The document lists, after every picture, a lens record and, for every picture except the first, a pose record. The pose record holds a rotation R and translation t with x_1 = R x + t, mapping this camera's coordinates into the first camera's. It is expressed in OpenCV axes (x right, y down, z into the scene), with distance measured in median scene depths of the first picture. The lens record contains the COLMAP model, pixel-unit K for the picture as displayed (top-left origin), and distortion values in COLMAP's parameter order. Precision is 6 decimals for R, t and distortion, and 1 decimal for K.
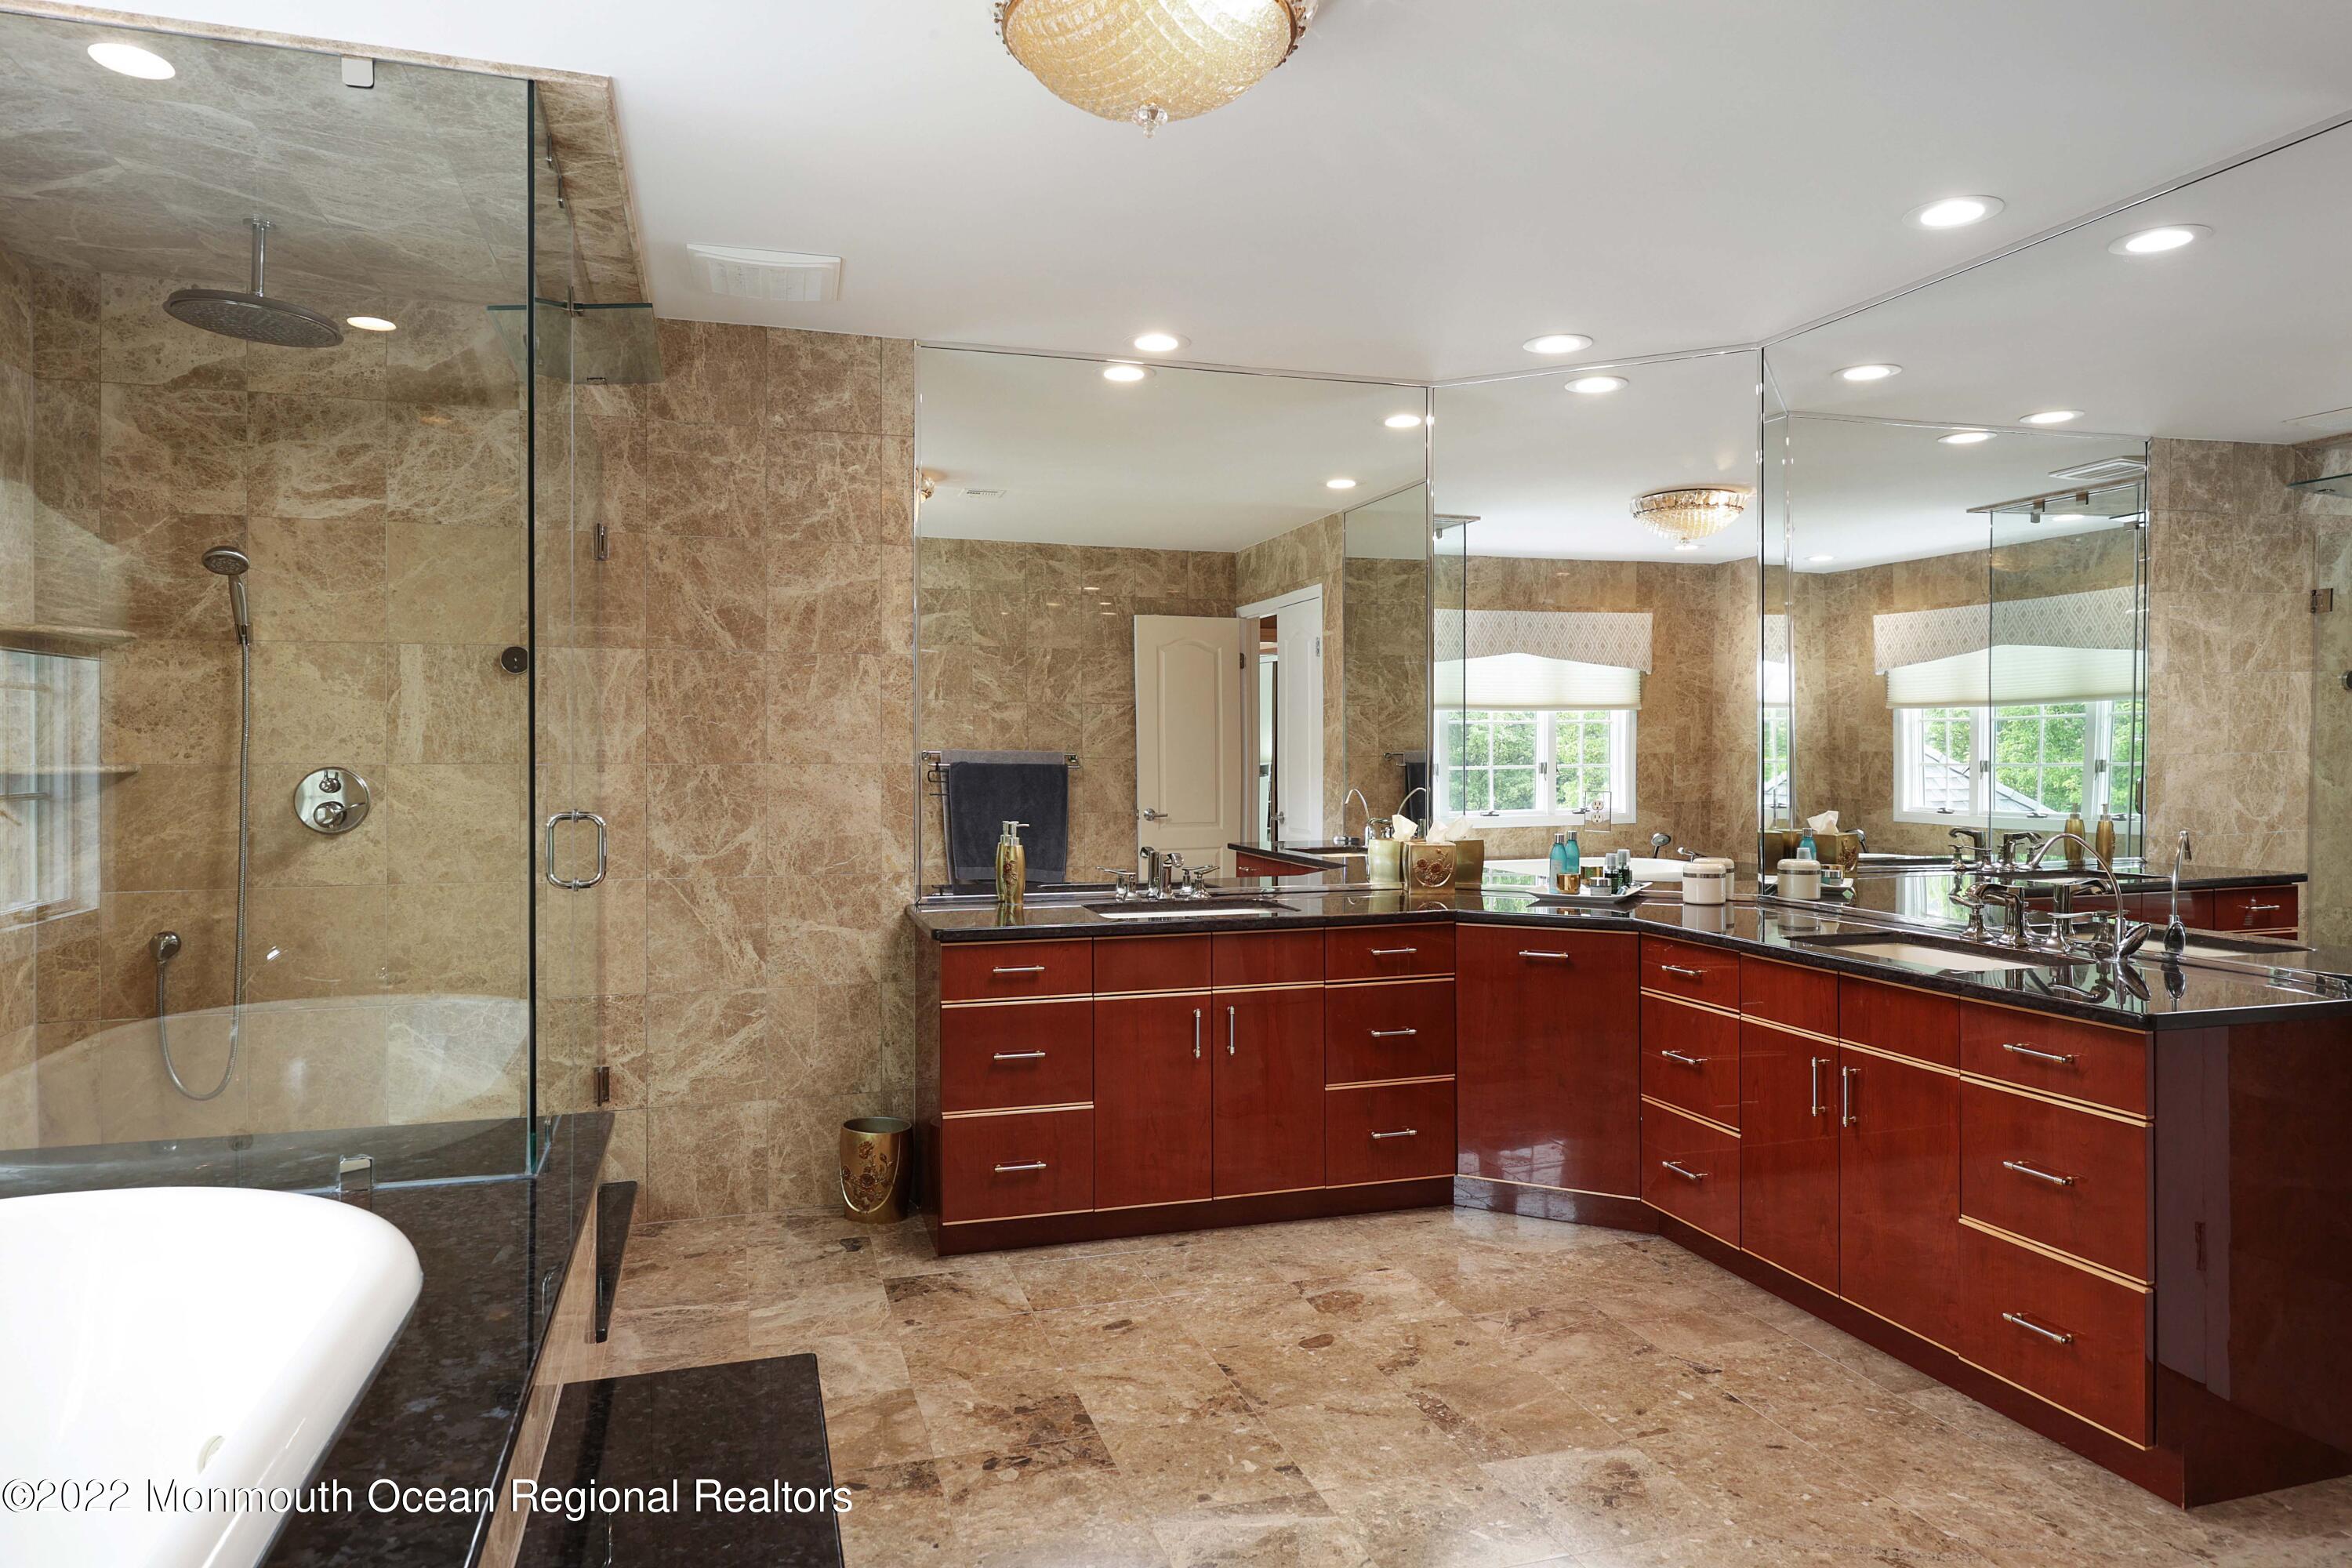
lens RADIAL K [[1459.2, 0, 1175.2], [0, 1459.2, 763.8], [0, 0, 1]] dist [0.013498, 0.001173]
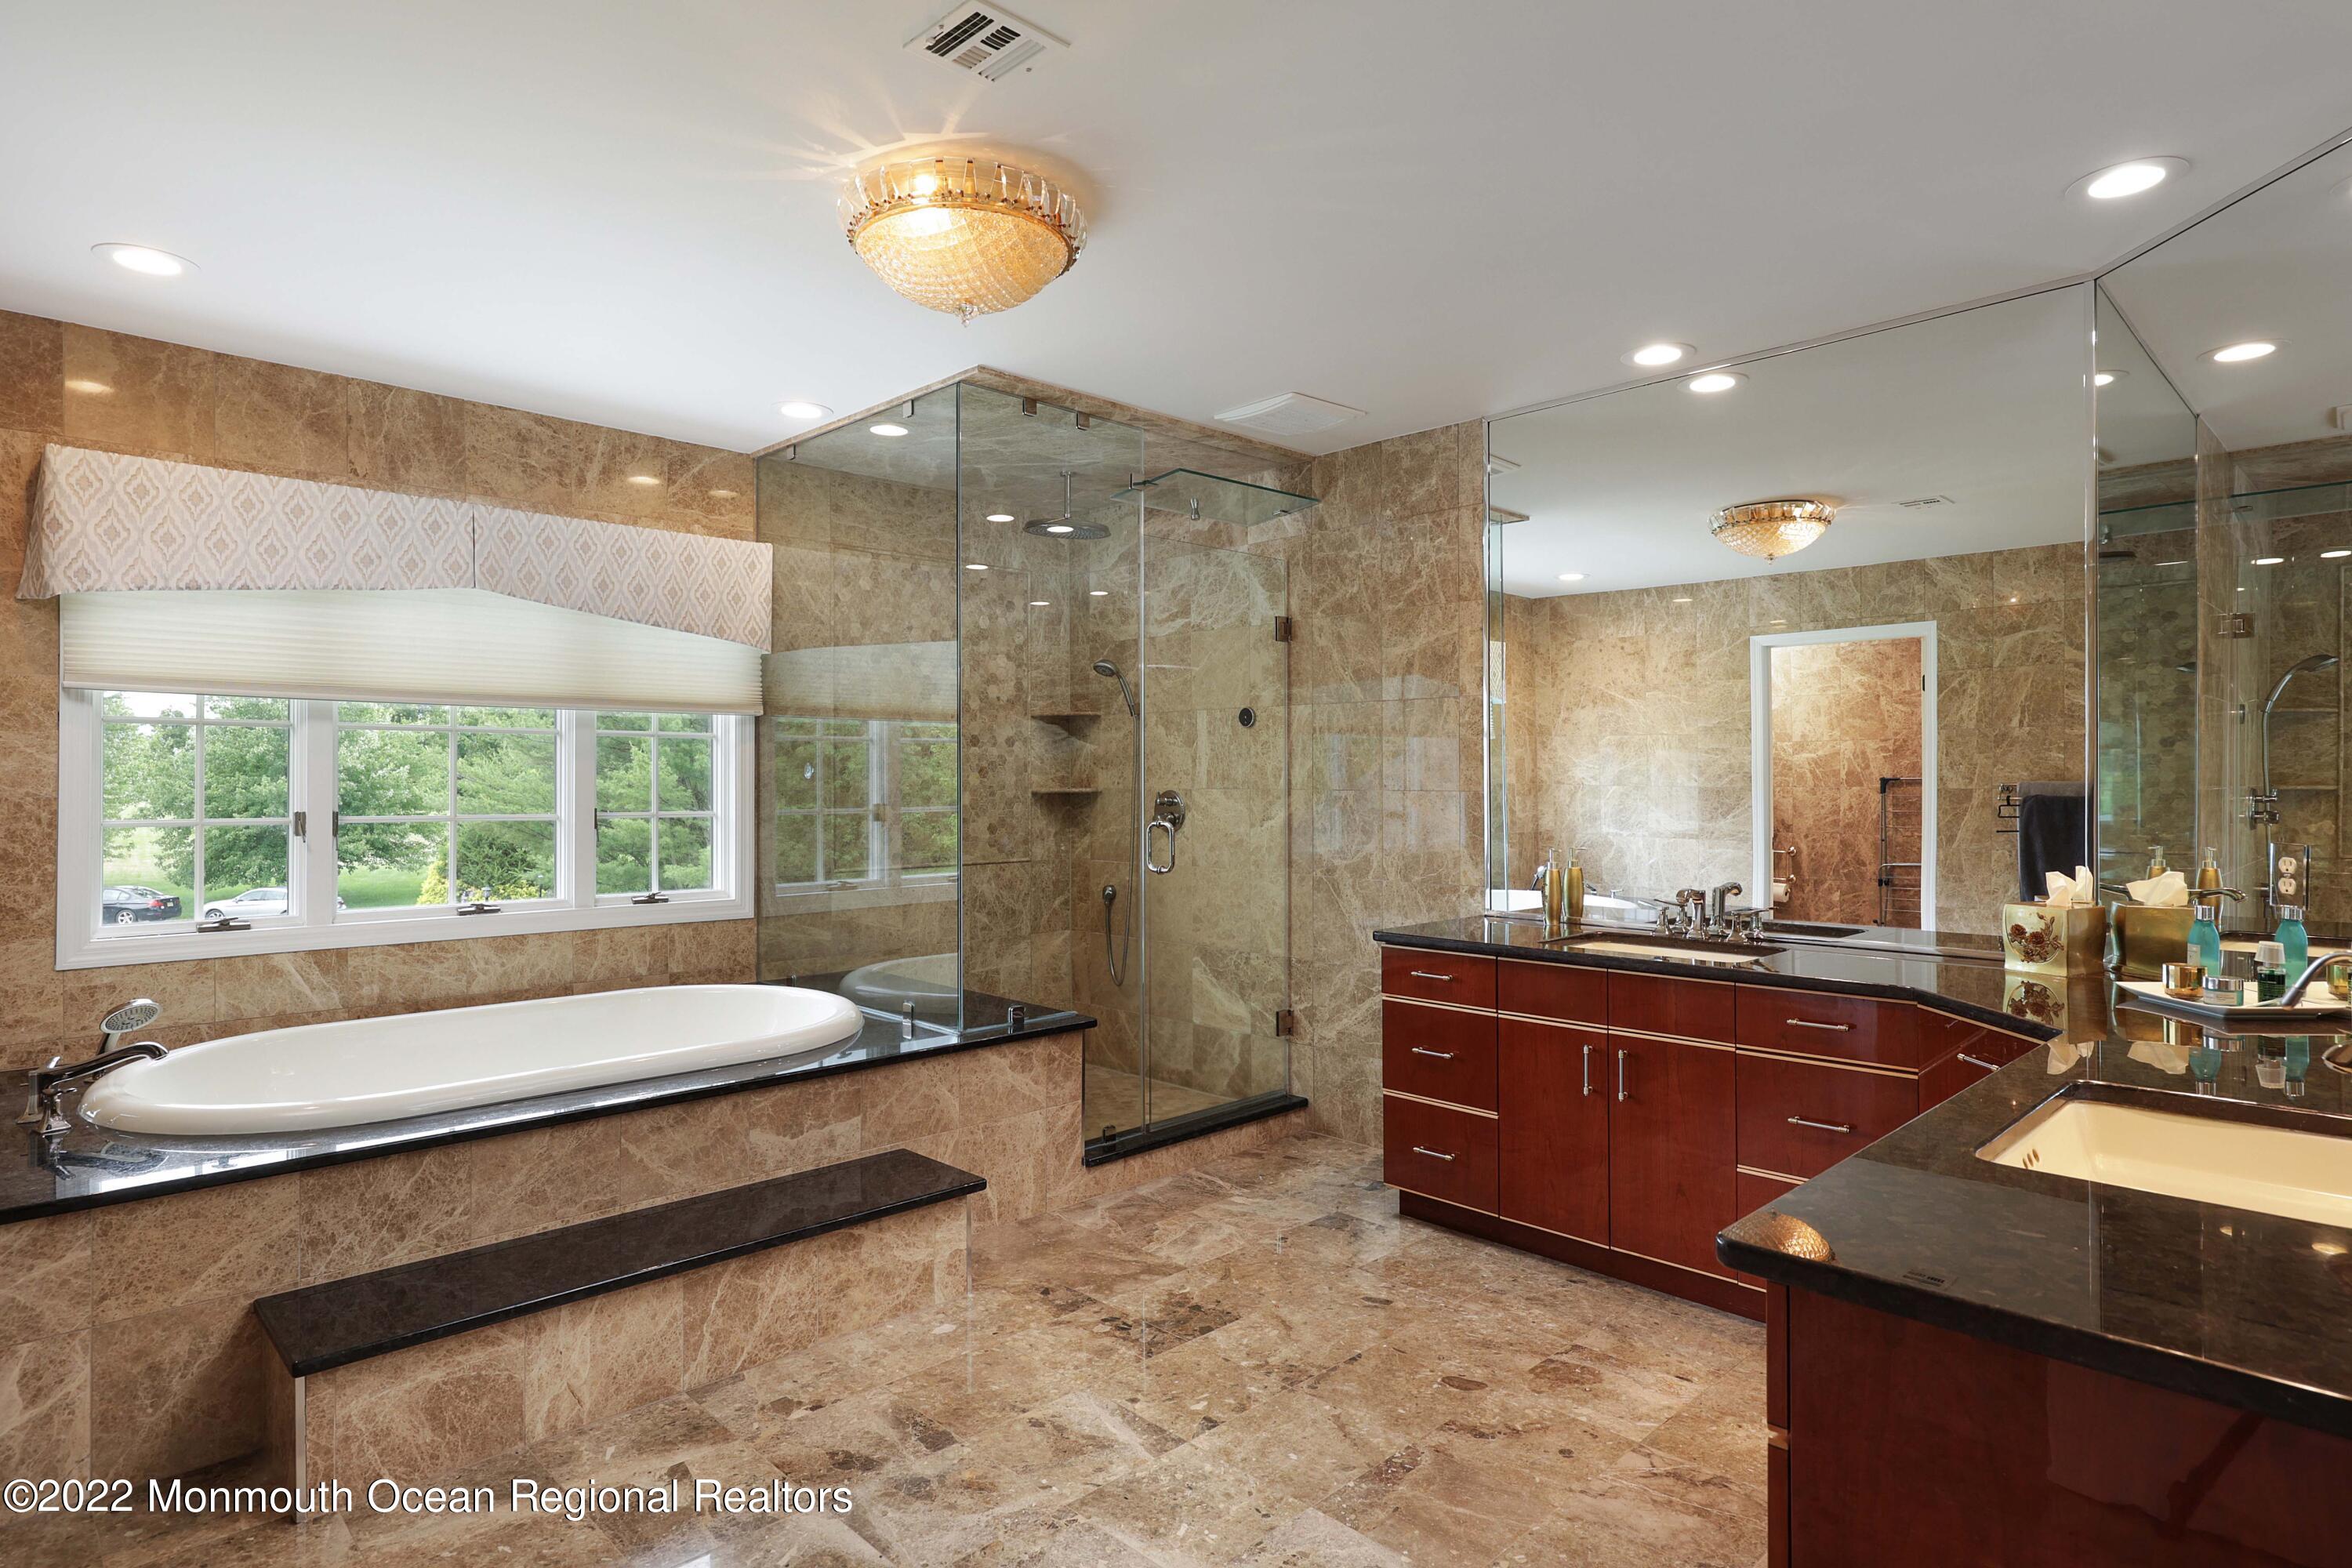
lens RADIAL K [[1265.4, 0, 1174.3], [0, 1265.4, 788.1], [0, 0, 1]] dist [0.000992, 0.000526]
pose [[0.455773, 0.004049, -0.890087, 0.640235], [-0.010150, 0.999948, -0.000648, 0.000636], [0.890038, 0.009330, 0.455790, 0.371472]]
